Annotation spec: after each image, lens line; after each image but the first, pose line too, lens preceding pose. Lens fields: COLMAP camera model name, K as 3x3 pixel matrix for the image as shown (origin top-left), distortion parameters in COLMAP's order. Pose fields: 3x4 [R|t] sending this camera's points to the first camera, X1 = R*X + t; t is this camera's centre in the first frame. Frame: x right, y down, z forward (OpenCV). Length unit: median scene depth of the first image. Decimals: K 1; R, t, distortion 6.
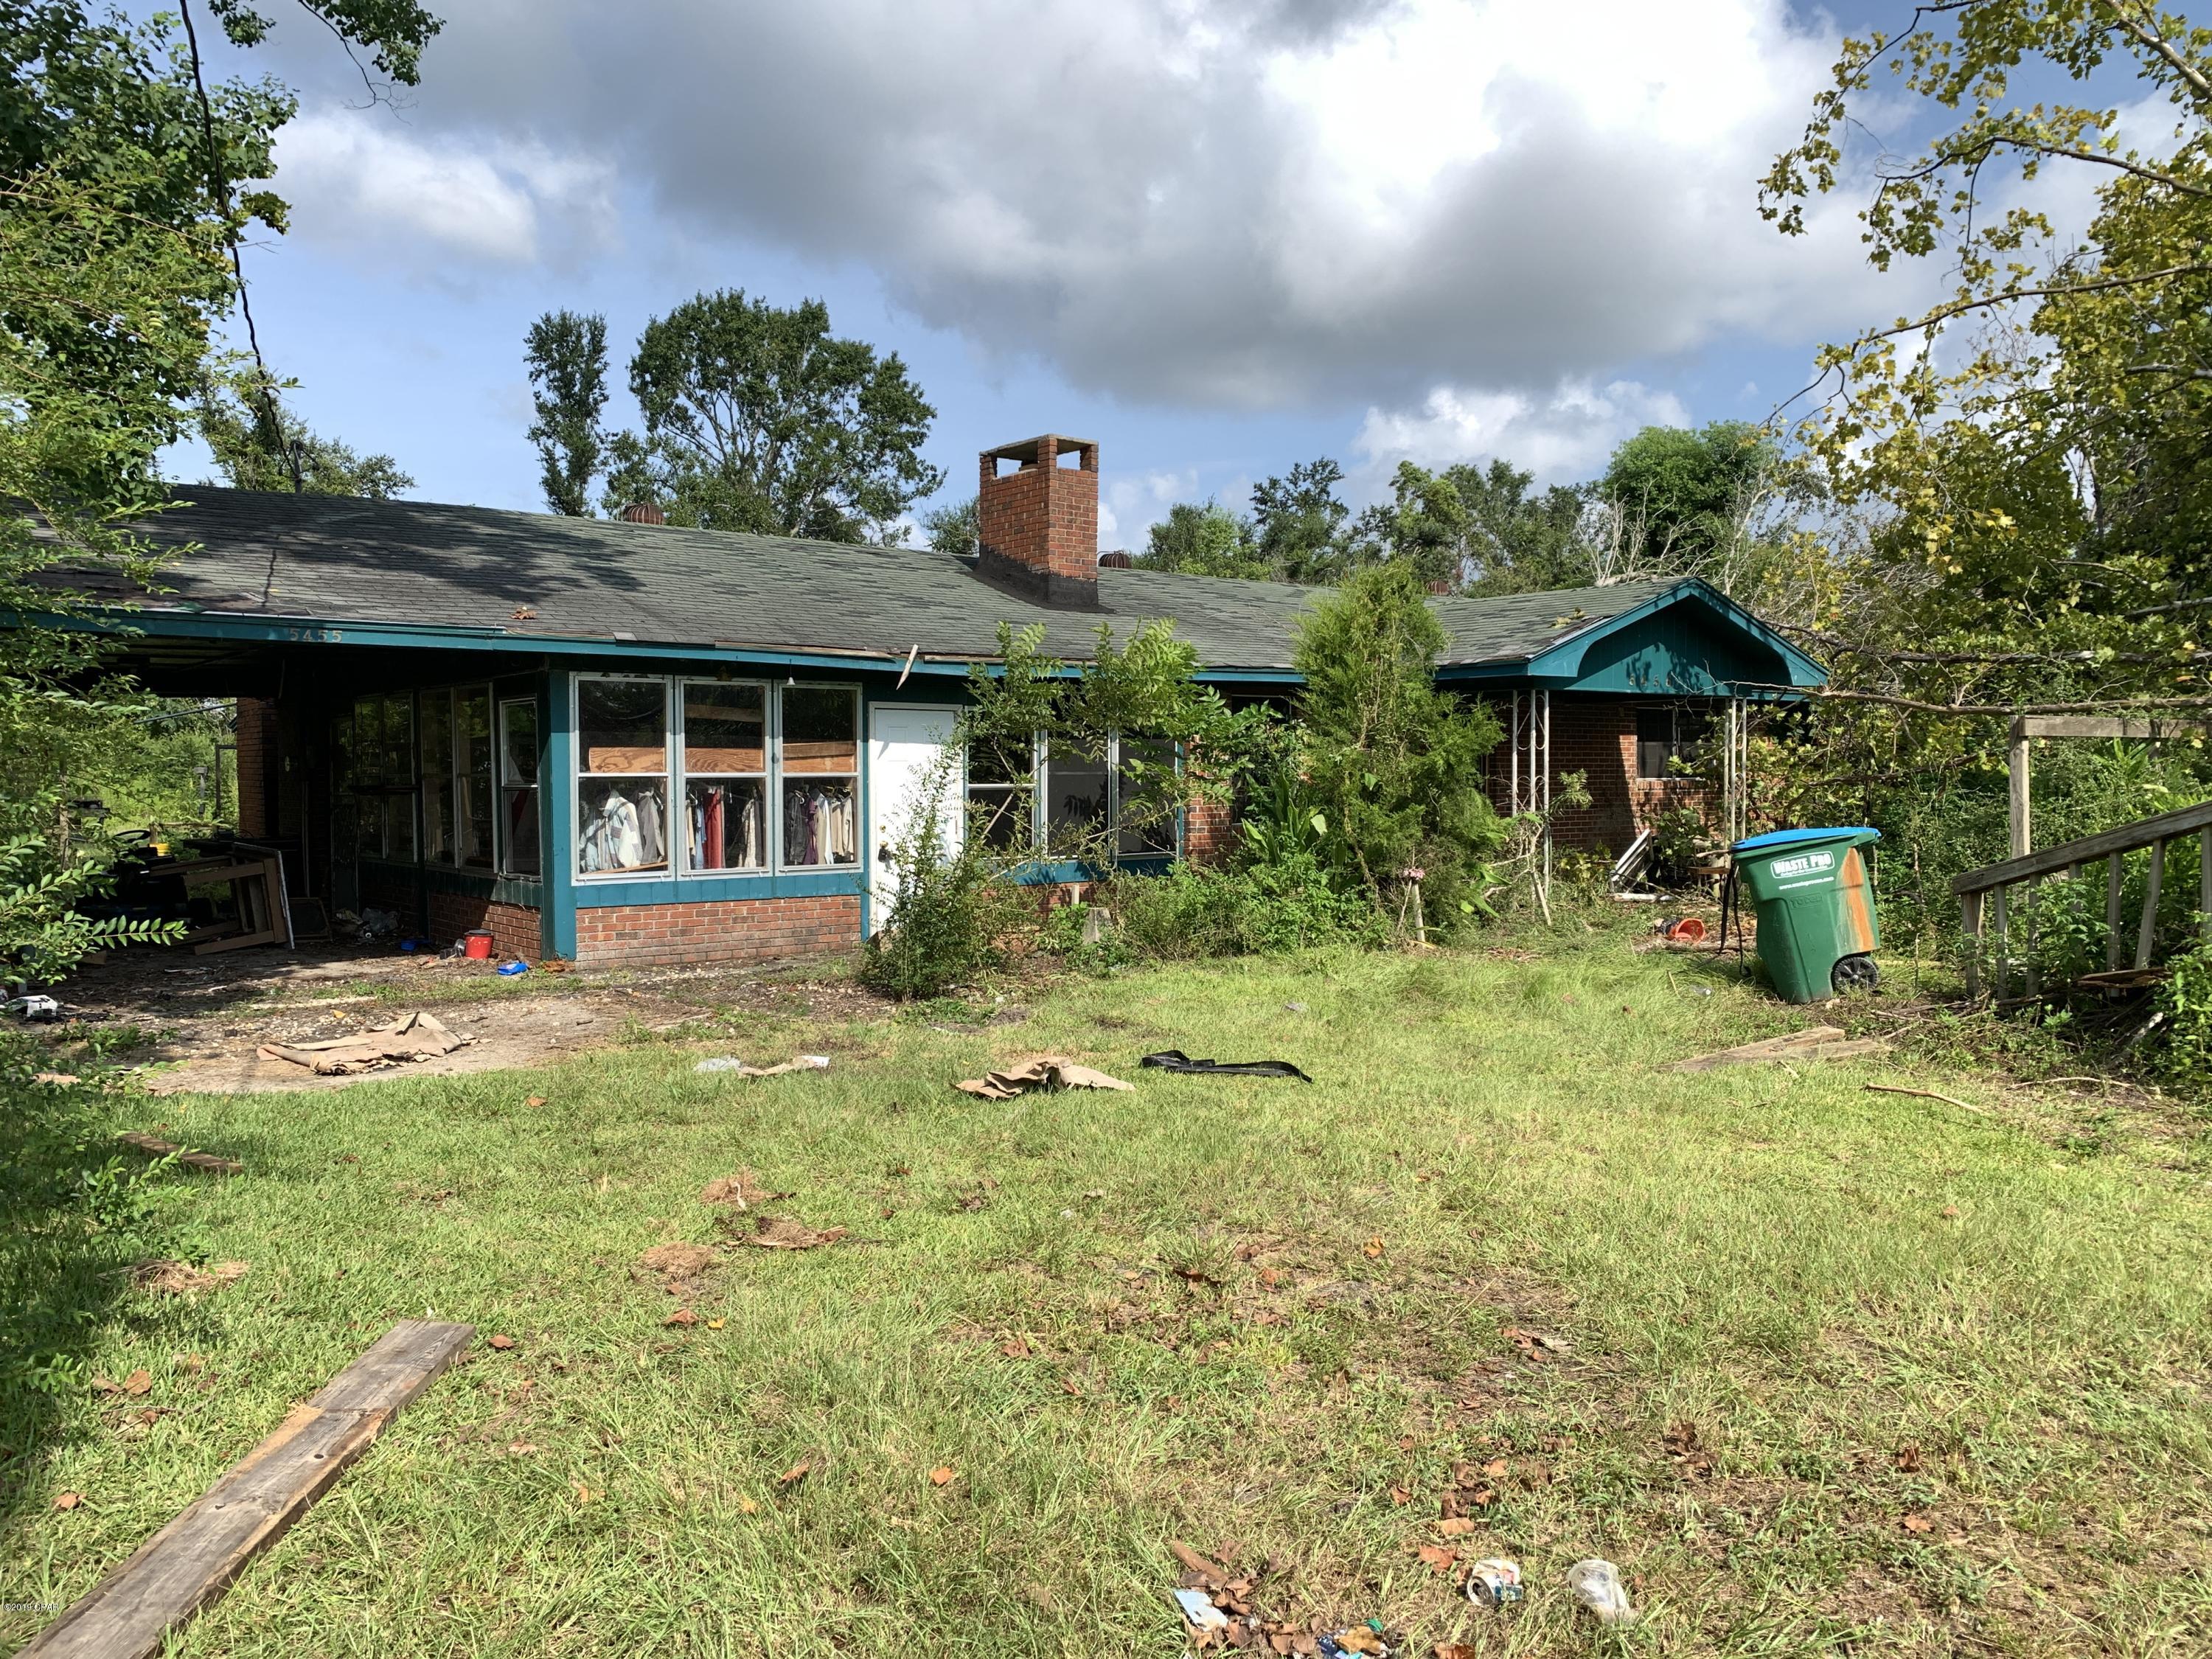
lens RADIAL K [[1695.8, 0, 1109.8], [0, 1695.8, 811.5], [0, 0, 1]] dist [0.061225, -0.064027]
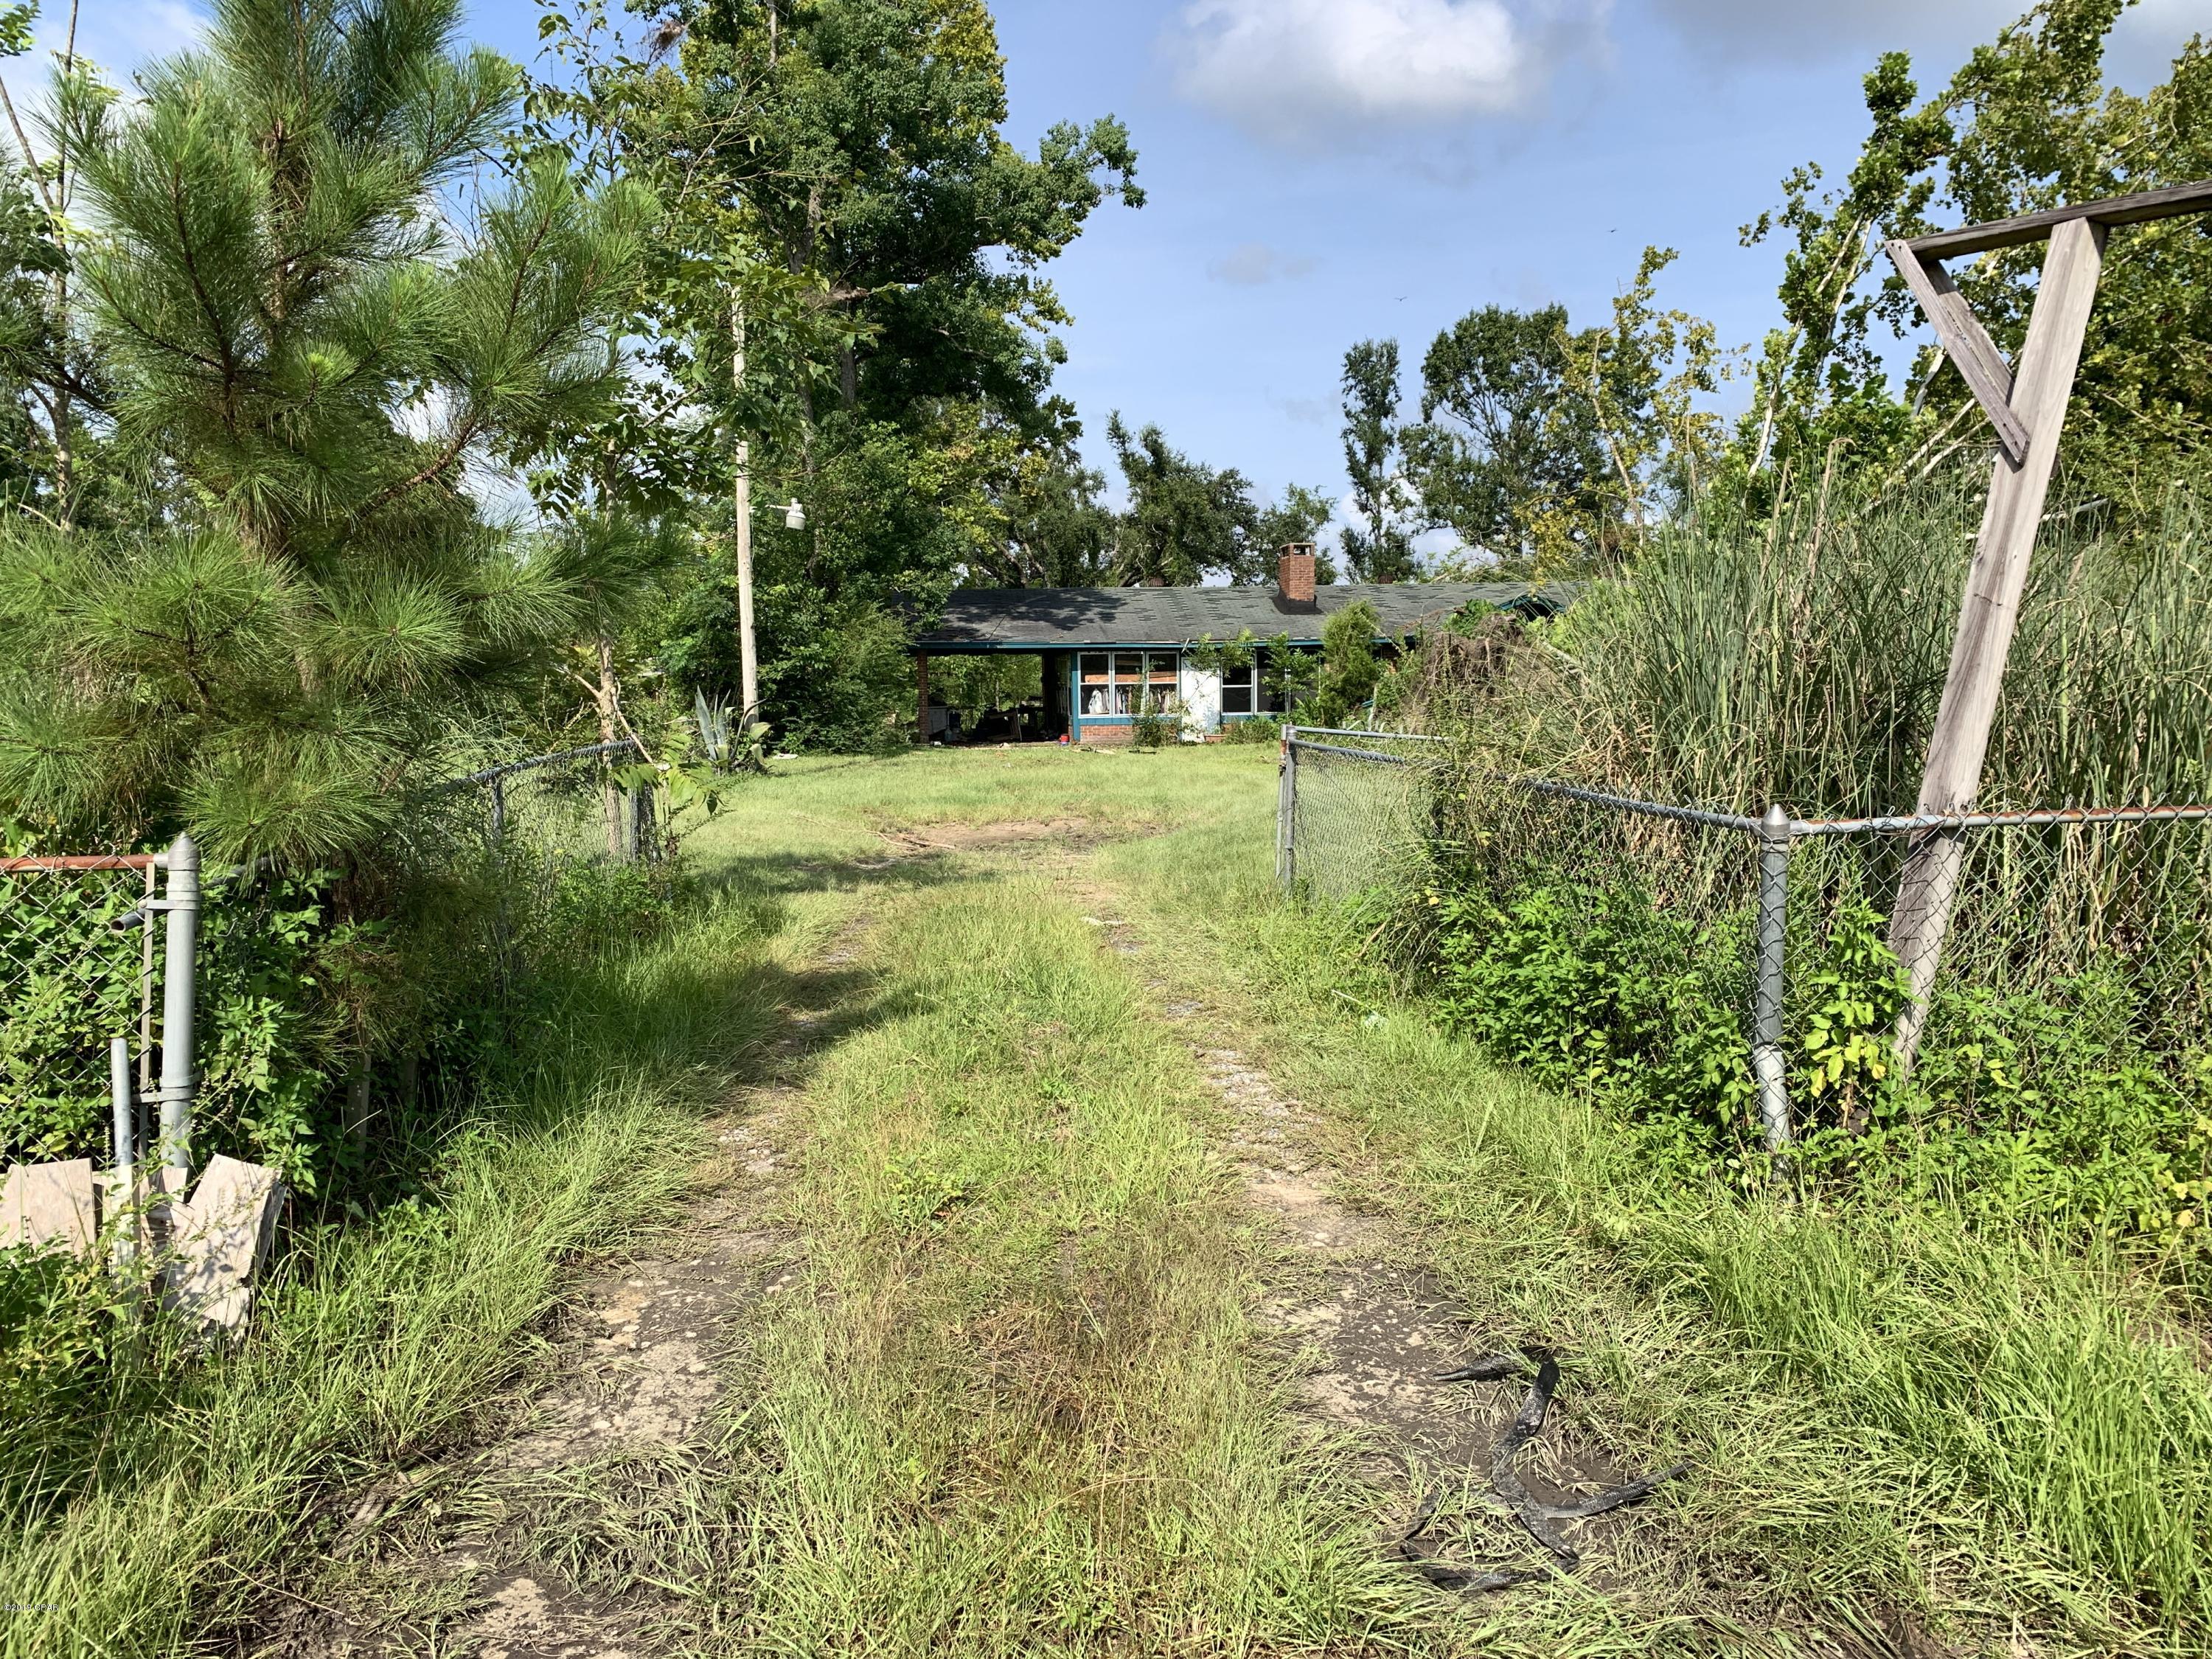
lens RADIAL K [[1695.8, 0, 1120.1], [0, 1695.8, 838.6], [0, 0, 1]] dist [0.061225, -0.064027]
pose [[0.850067, 0.041365, -0.525048, 0.295106], [-0.002488, 0.997215, 0.074535, 0.006406], [0.526669, -0.062054, 0.847802, -0.346413]]
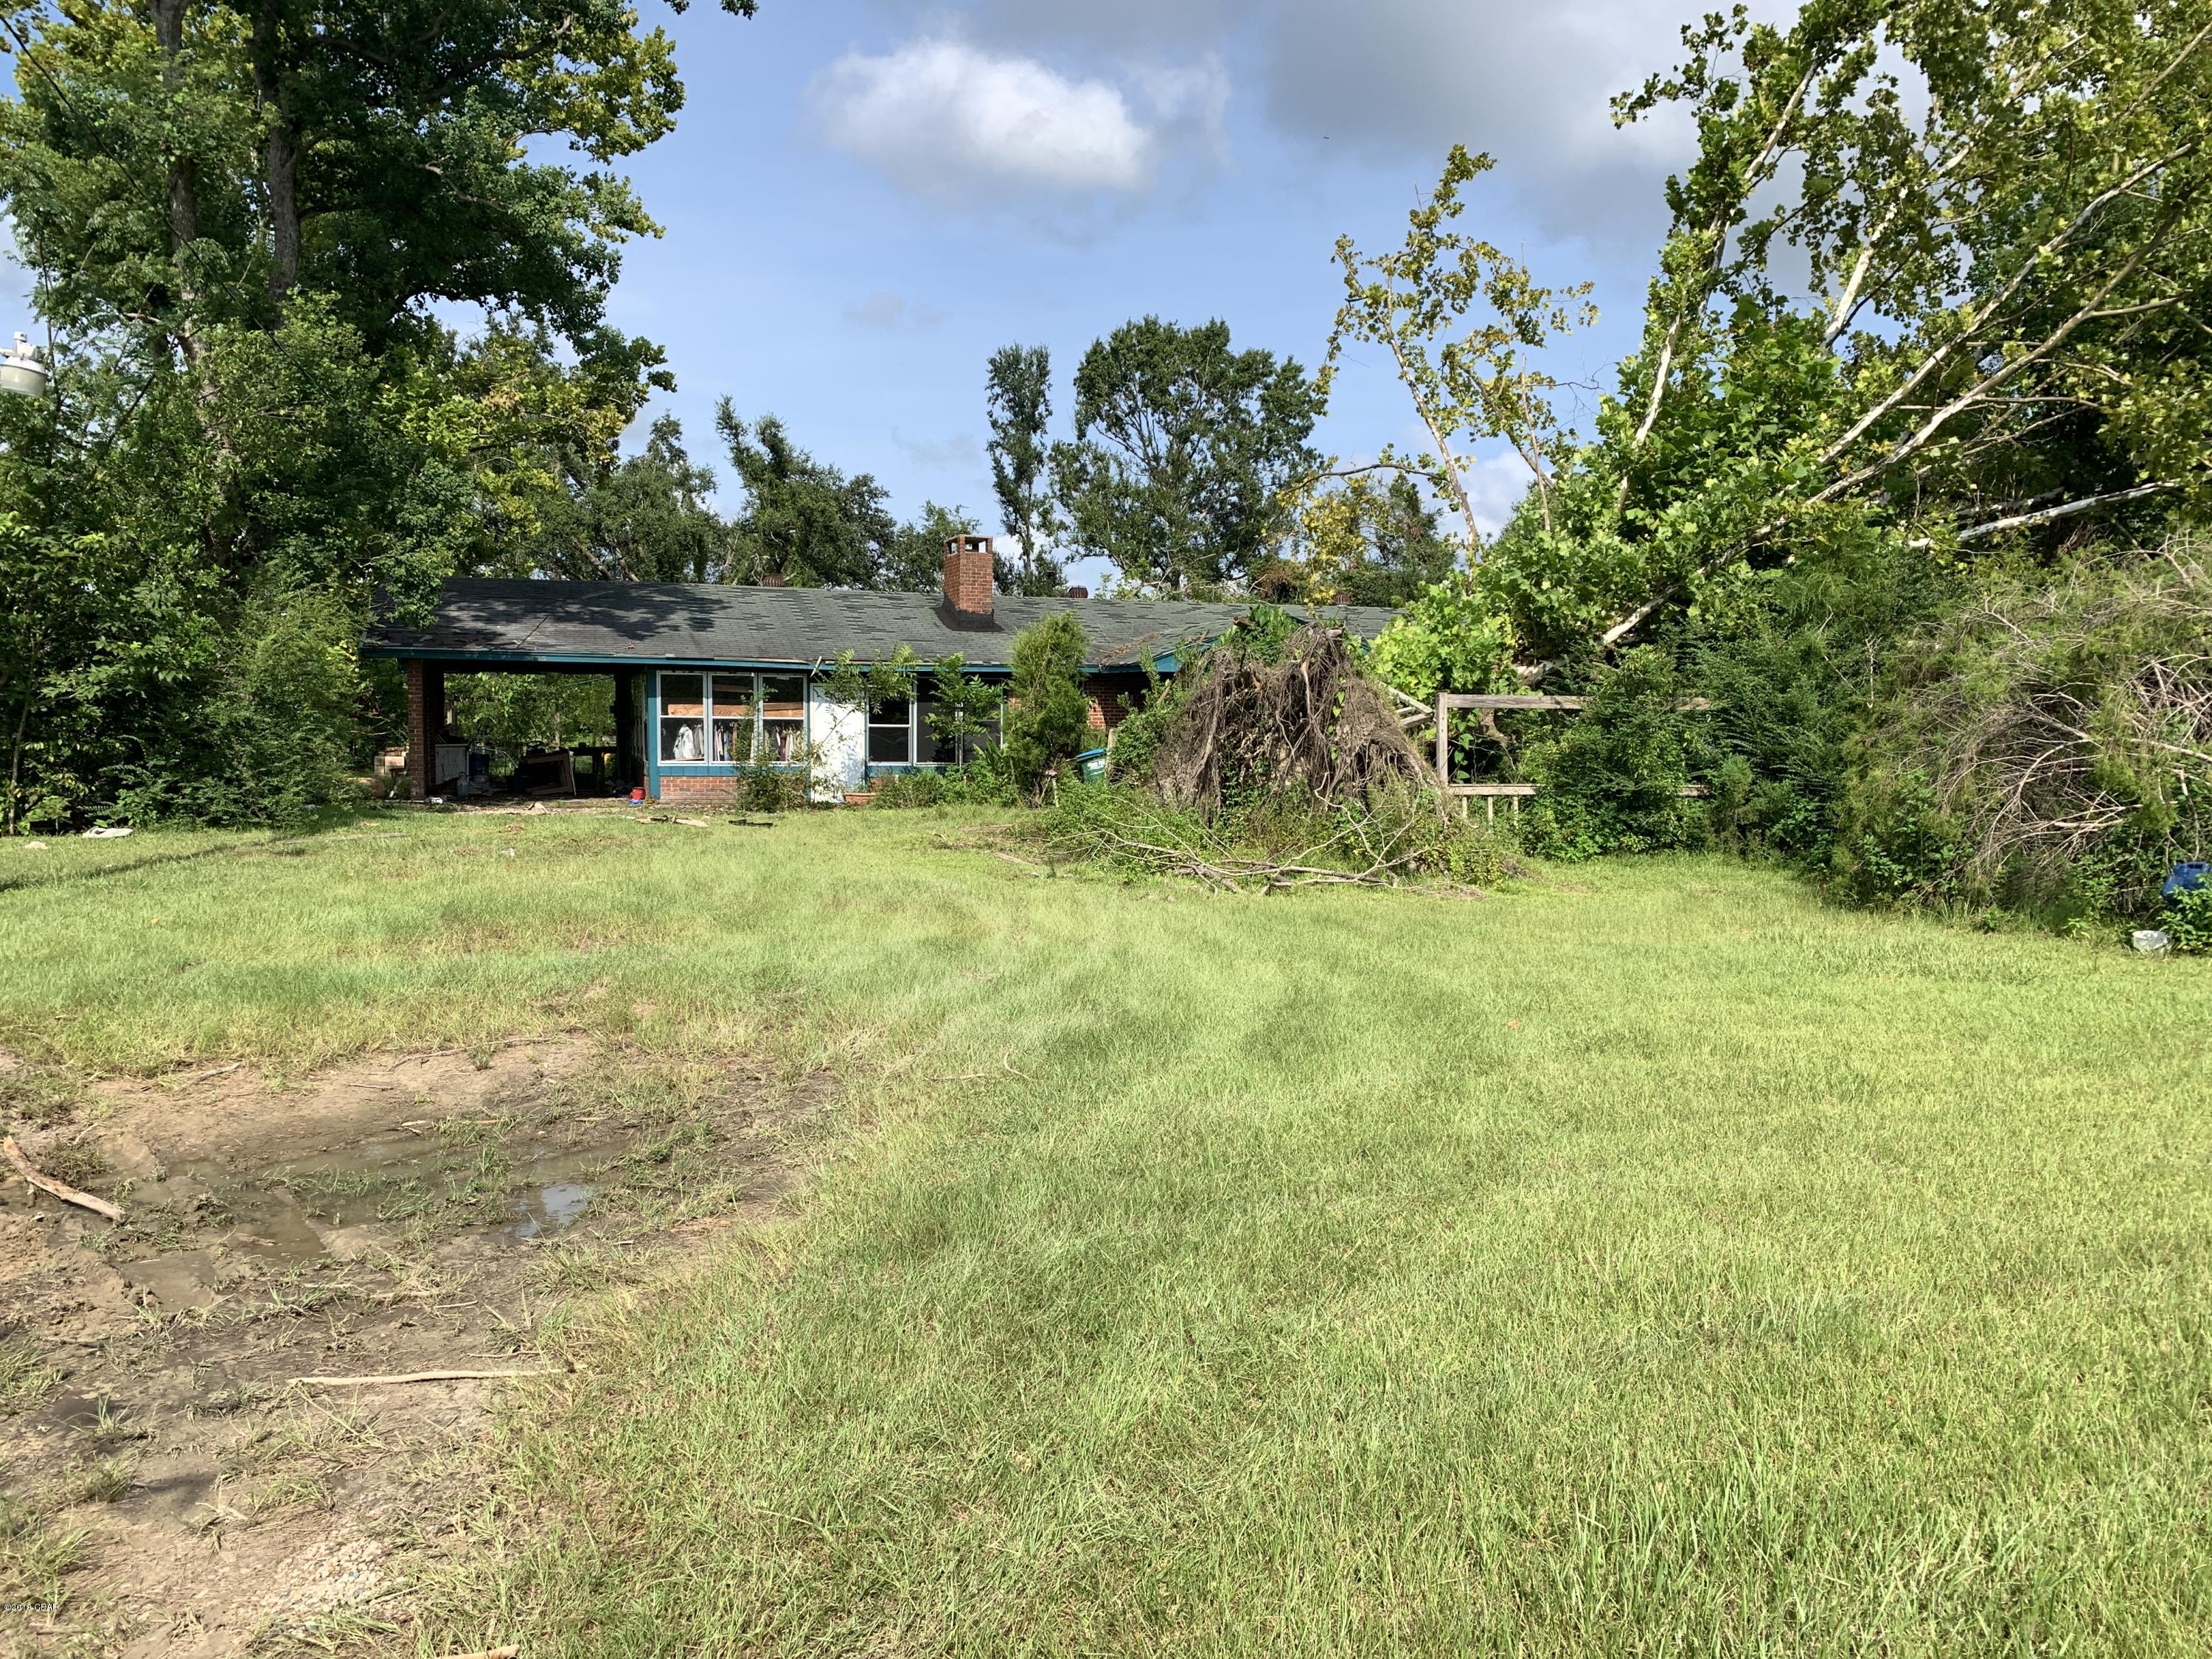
lens RADIAL K [[1695.8, 0, 1139.5], [0, 1695.8, 848.5], [0, 0, 1]] dist [0.061225, -0.064027]
pose [[0.947993, 0.037508, -0.316074, 0.202046], [-0.021218, 0.998271, 0.054824, 0.003107], [0.317583, -0.045266, 0.947149, -0.187381]]
